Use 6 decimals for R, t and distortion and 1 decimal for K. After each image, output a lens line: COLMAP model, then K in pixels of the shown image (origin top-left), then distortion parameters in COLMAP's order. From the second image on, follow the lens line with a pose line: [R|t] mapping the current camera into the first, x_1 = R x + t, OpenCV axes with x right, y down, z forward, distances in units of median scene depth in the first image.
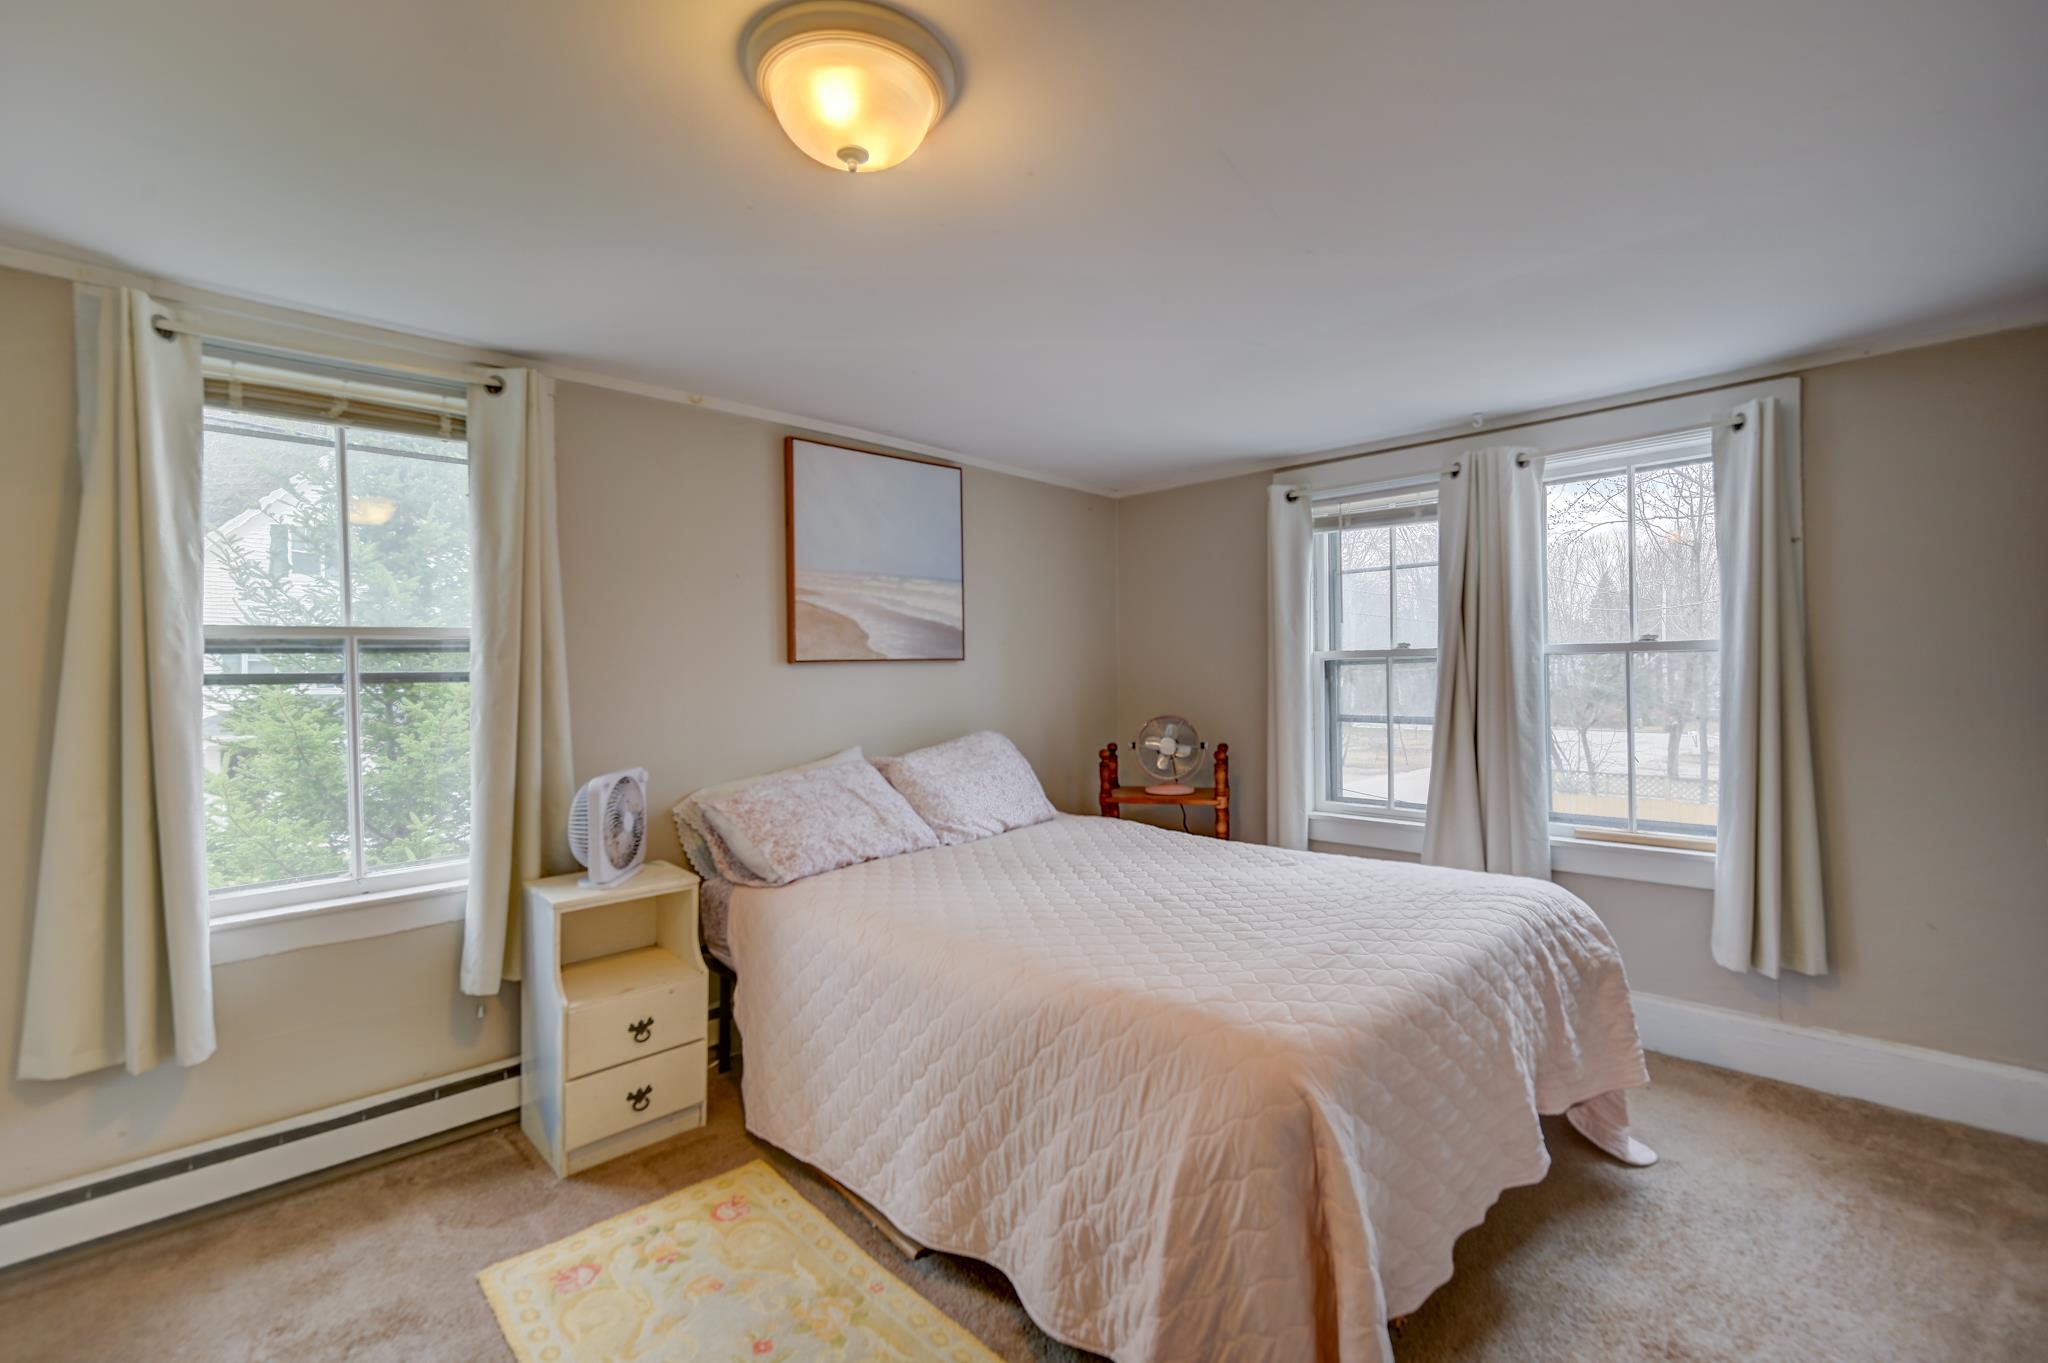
lens RADIAL K [[908.4, 0, 1027.9], [0, 908.4, 673.4], [0, 0, 1]] dist [-0.000793, -0.000225]
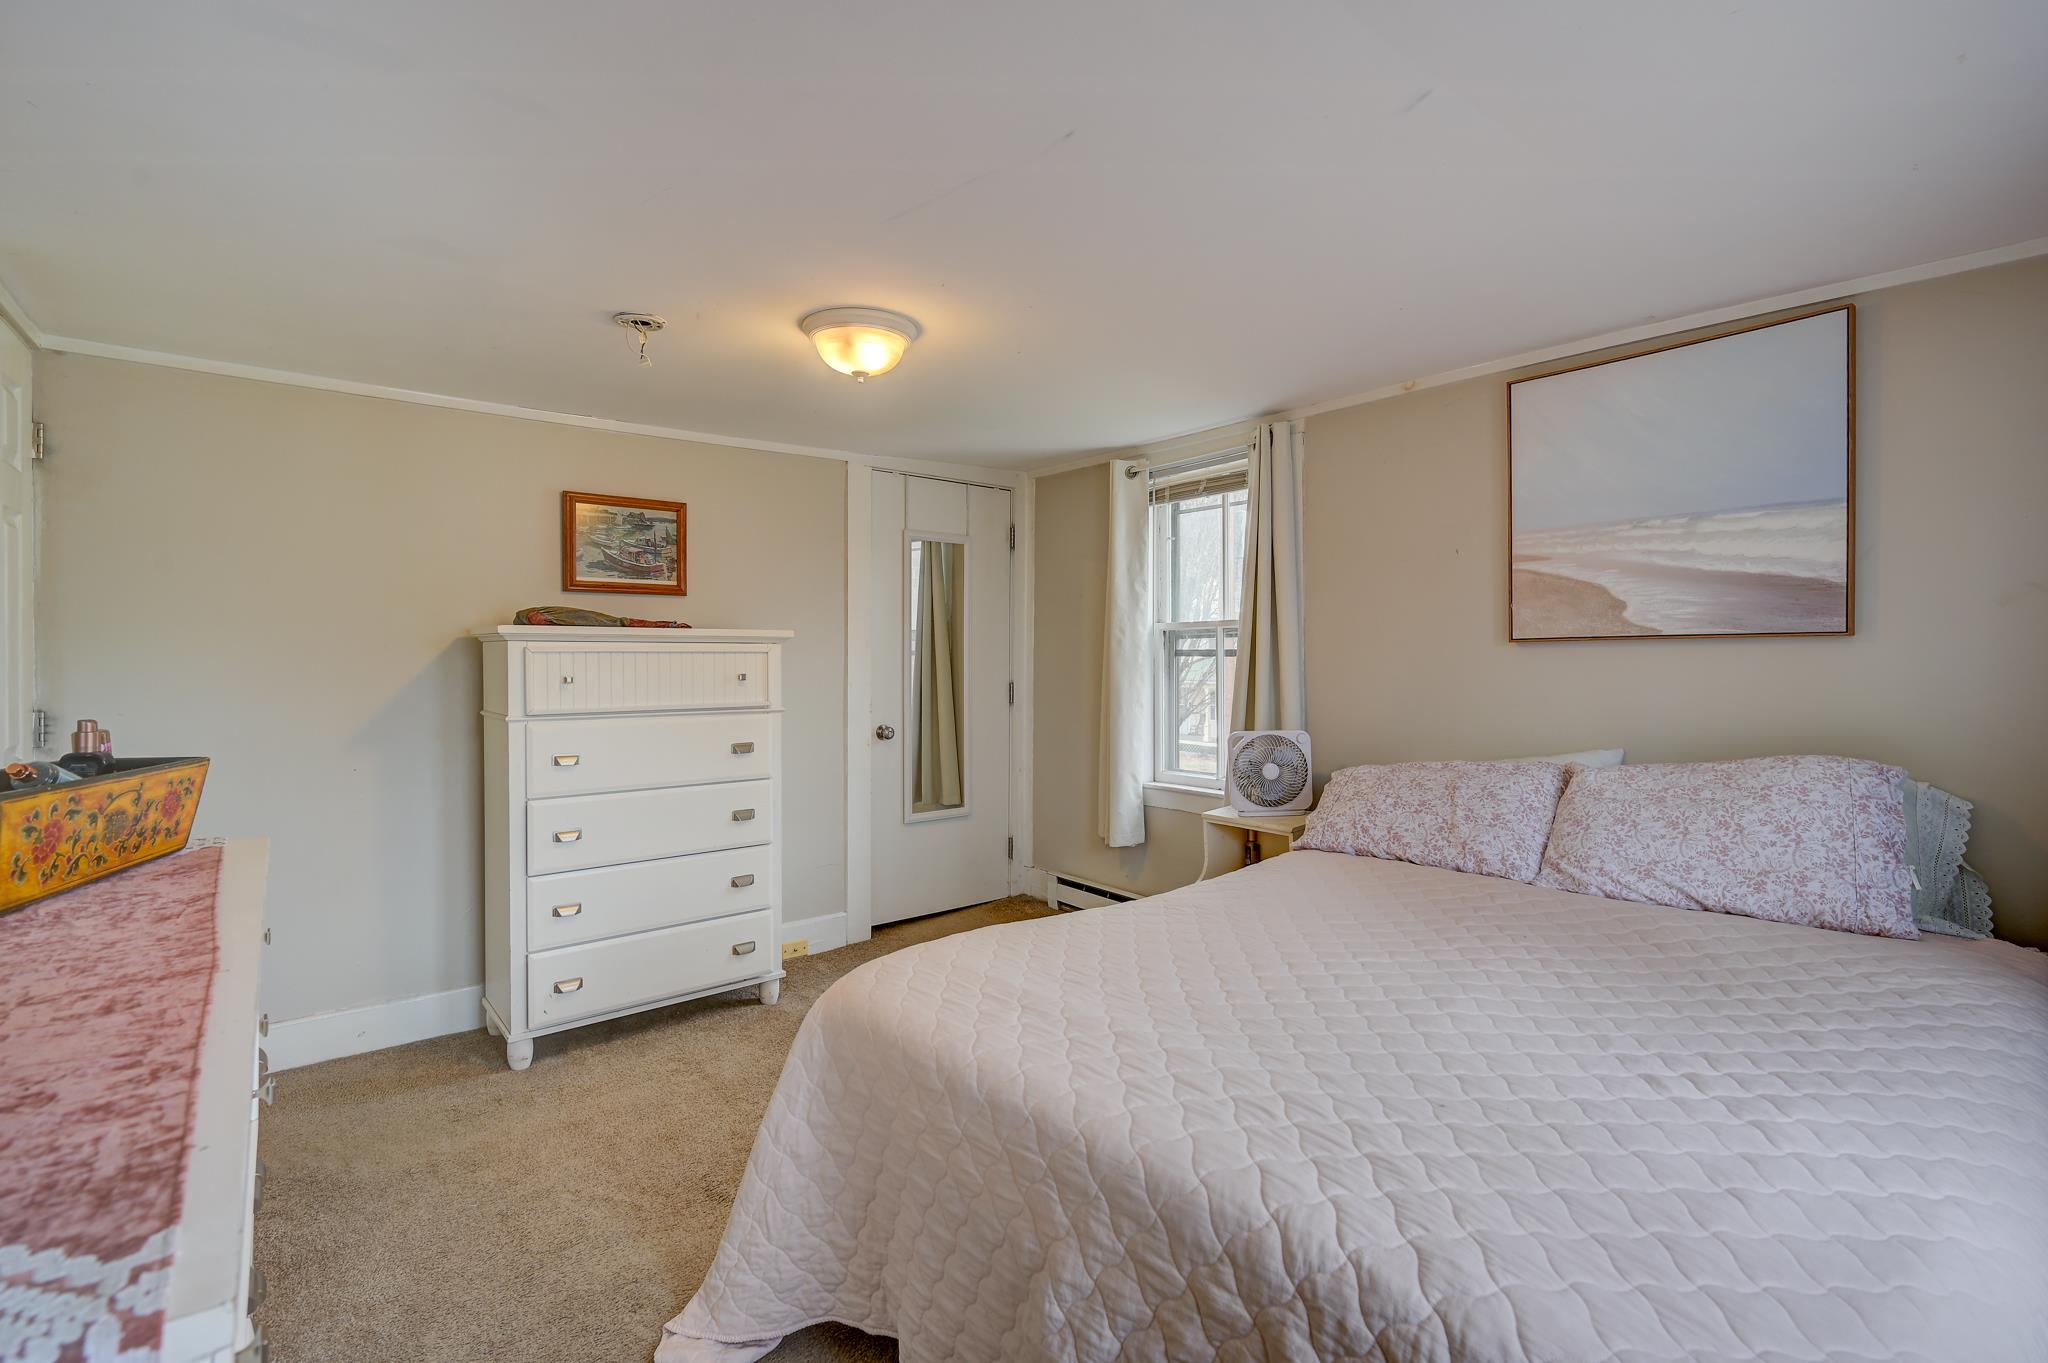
lens RADIAL K [[908.4, 0, 1027.9], [0, 908.4, 673.4], [0, 0, 1]] dist [-0.000793, -0.000225]
pose [[-0.102436, 0.031300, -0.994247, 0.633773], [-0.007253, 0.999455, 0.032211, -0.005422], [0.994713, 0.010511, -0.102154, 0.604015]]
